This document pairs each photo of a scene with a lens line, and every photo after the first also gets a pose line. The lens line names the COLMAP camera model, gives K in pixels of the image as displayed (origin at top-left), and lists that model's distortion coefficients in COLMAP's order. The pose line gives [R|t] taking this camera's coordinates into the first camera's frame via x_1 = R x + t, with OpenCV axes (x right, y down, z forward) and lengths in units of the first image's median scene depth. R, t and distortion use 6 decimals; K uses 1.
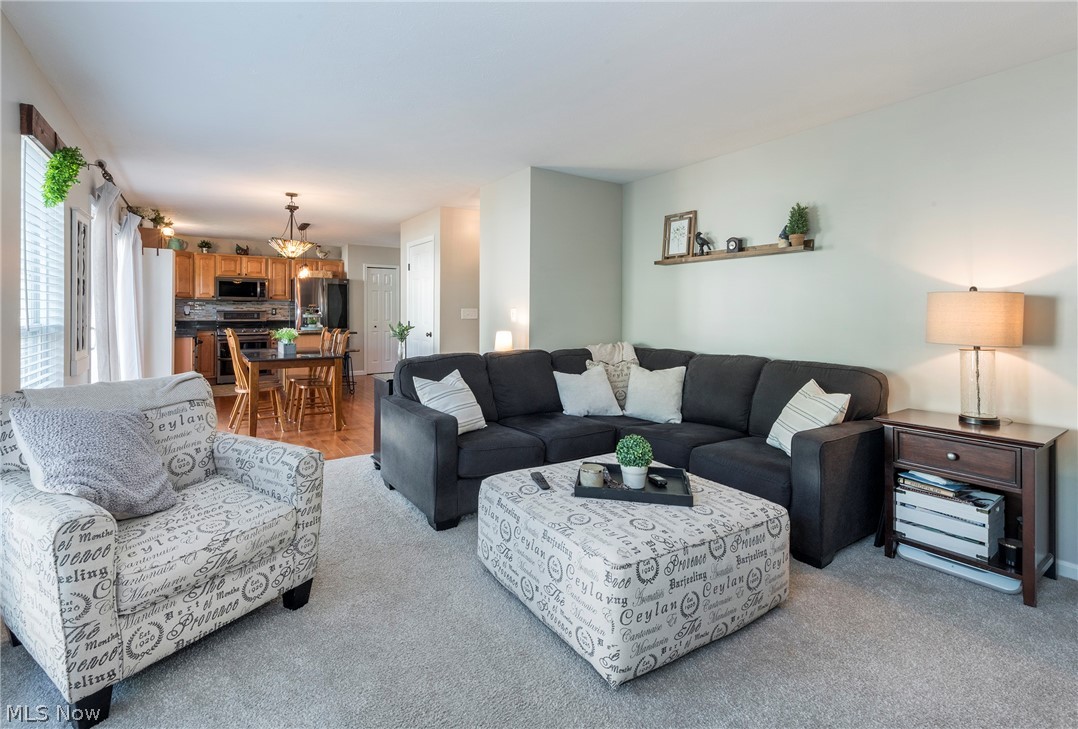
lens RADIAL K [[493.5, 0, 503.2], [0, 493.5, 314.2], [0, 0, 1]] dist [0.001499, 0.000025]
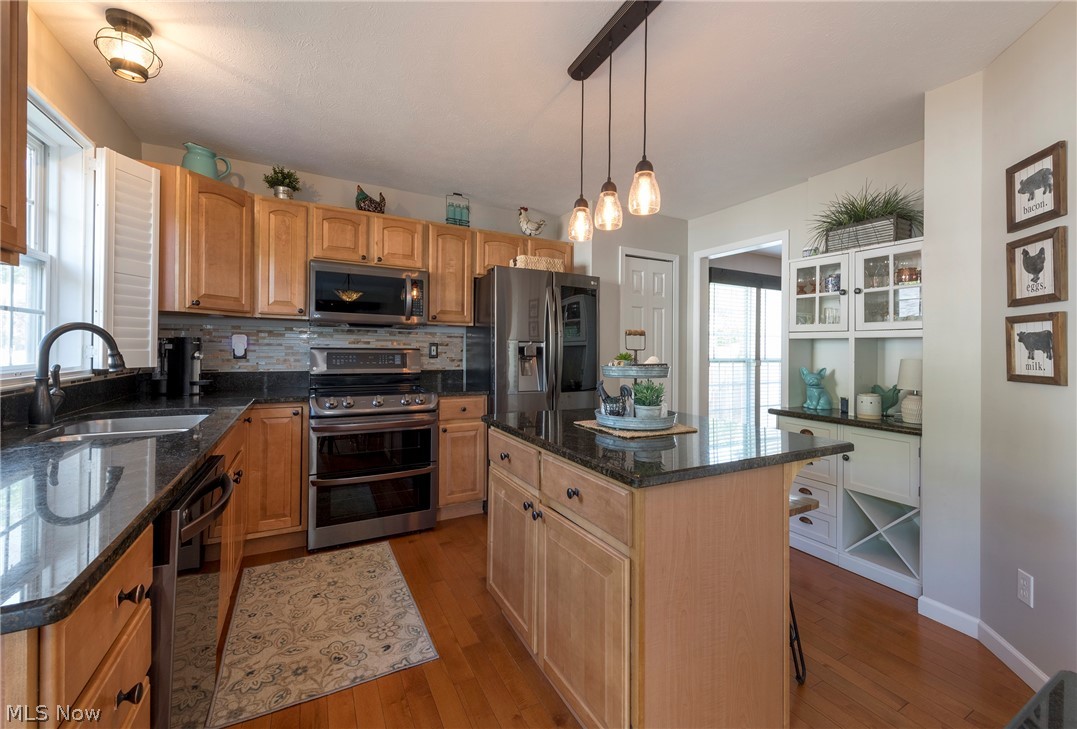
lens RADIAL K [[412.6, 0, 508.6], [0, 412.6, 351.4], [0, 0, 1]] dist [0.001425, 0.000031]
pose [[0.995136, 0.010087, -0.097989, -0.388774], [-0.010119, 0.999949, 0.000169, -0.005618], [0.097986, 0.000823, 0.995187, 0.685261]]
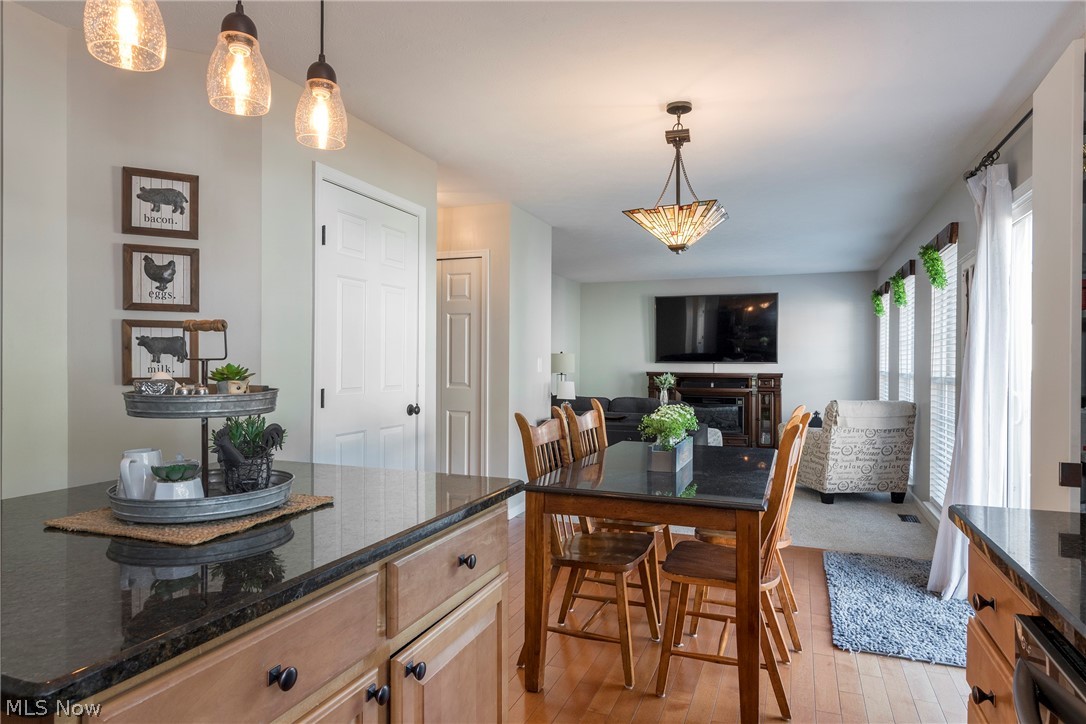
lens RADIAL K [[642.8, 0, 546.5], [0, 642.8, 362.0], [0, 0, 1]] dist [0.024165, -0.000336]
pose [[-0.613793, -0.008082, 0.789426, -0.553857], [-0.002215, 0.999961, 0.008515, -0.008099], [-0.789464, 0.003478, -0.613787, 0.976723]]
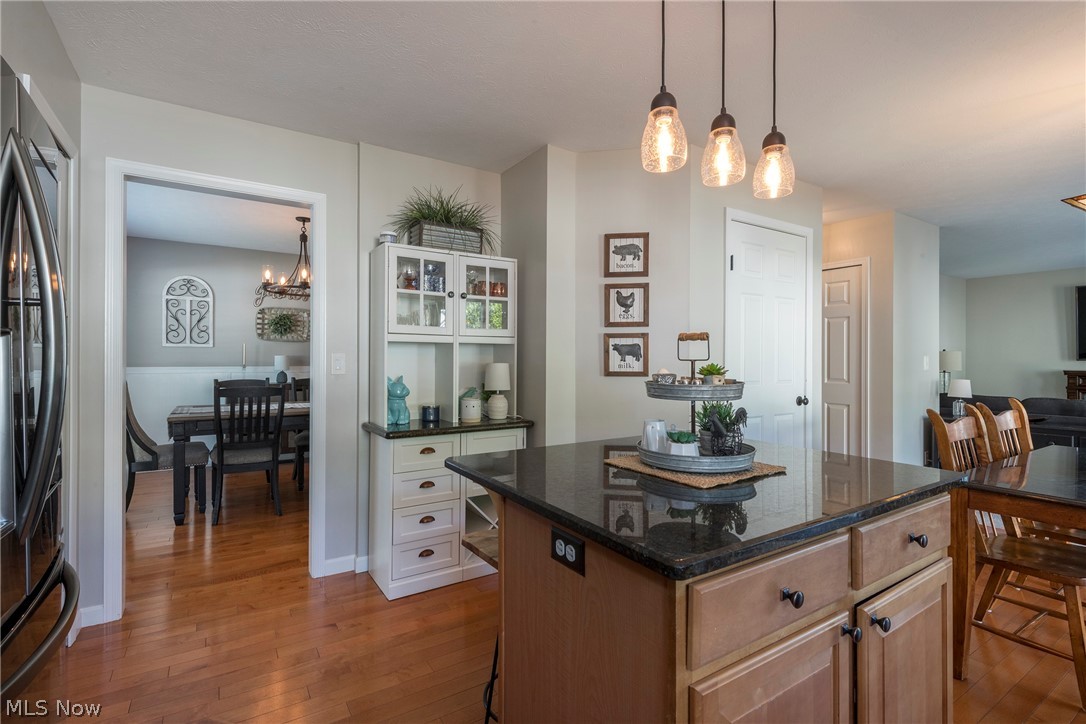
lens RADIAL K [[504.9, 0, 539.2], [0, 504.9, 357.4], [0, 0, 1]] dist [-0.000167, 0.001301]
pose [[-0.023681, -0.002933, 0.999715, -0.553760], [0.005002, 0.999983, 0.003053, -0.009116], [-0.999707, 0.005073, -0.023665, 1.006314]]
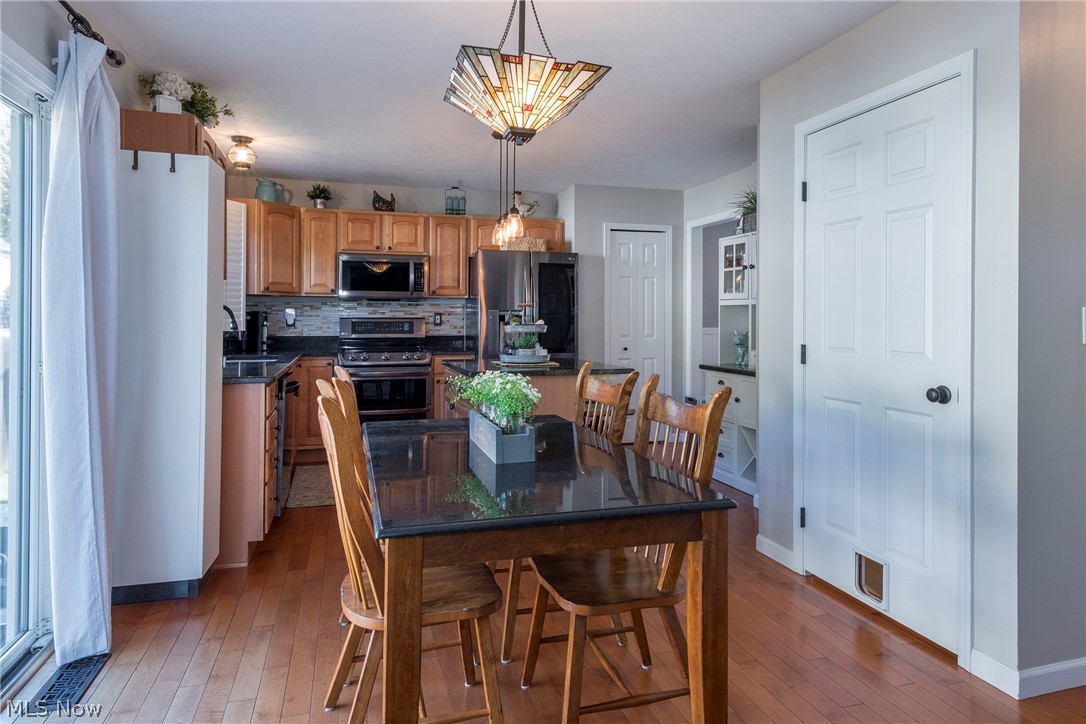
lens RADIAL K [[620.6, 0, 530.4], [0, 620.6, 314.1], [0, 0, 1]] dist [0.001710, 0.000462]
pose [[0.964562, -0.003221, -0.263835, -0.208719], [-0.000474, 0.999903, -0.013941, -0.001557], [0.263854, 0.013572, 0.964467, 0.415188]]
